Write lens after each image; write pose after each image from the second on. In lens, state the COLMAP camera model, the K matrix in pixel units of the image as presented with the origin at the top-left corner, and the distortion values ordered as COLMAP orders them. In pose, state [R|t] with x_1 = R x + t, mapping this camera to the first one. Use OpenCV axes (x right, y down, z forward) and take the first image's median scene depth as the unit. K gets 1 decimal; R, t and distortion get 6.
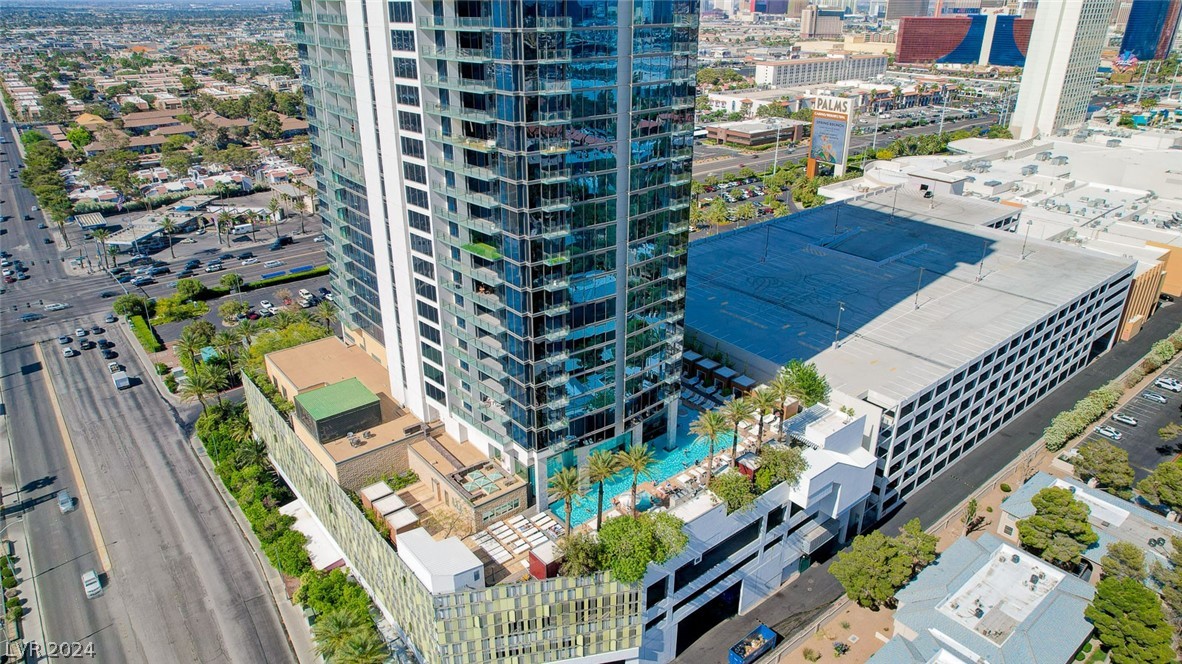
lens RADIAL K [[727.2, 0, 591.0], [0, 727.2, 332.0], [0, 0, 1]] dist [-0.068362, 0.054211]
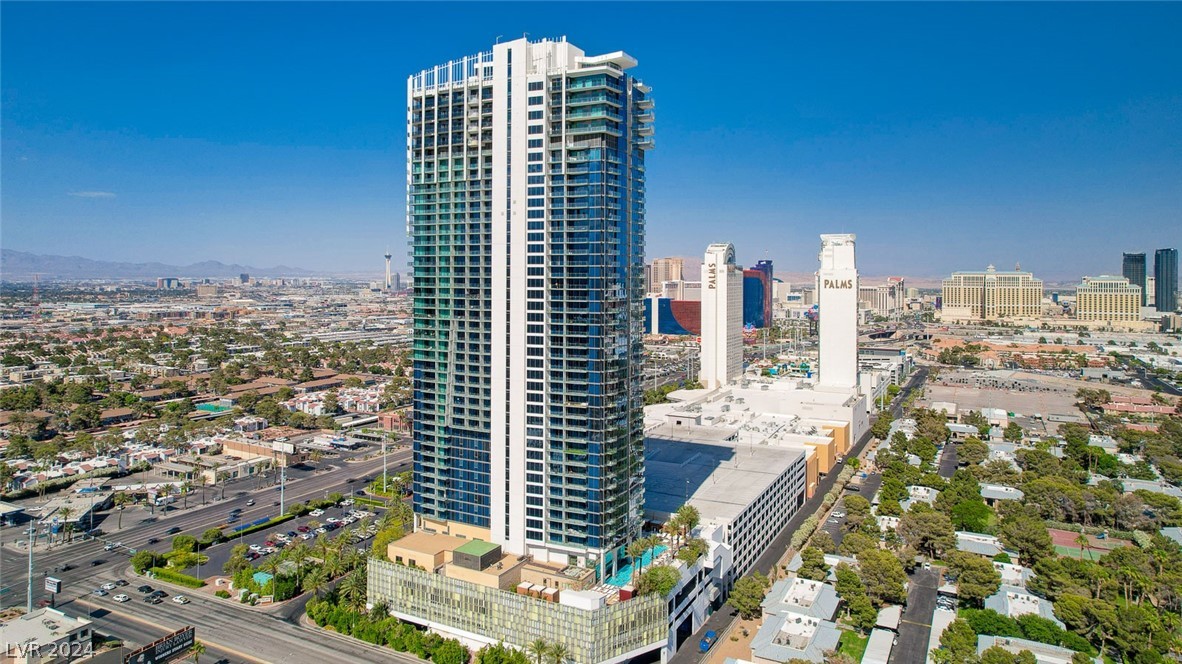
lens RADIAL K [[754.4, 0, 591.0], [0, 754.4, 332.0], [0, 0, 1]] dist [-0.005599, -0.000037]
pose [[0.912748, -0.021487, 0.407958, -0.430951], [0.162925, 0.934908, -0.315281, 0.115484], [-0.374629, 0.354239, 0.856836, -0.464091]]
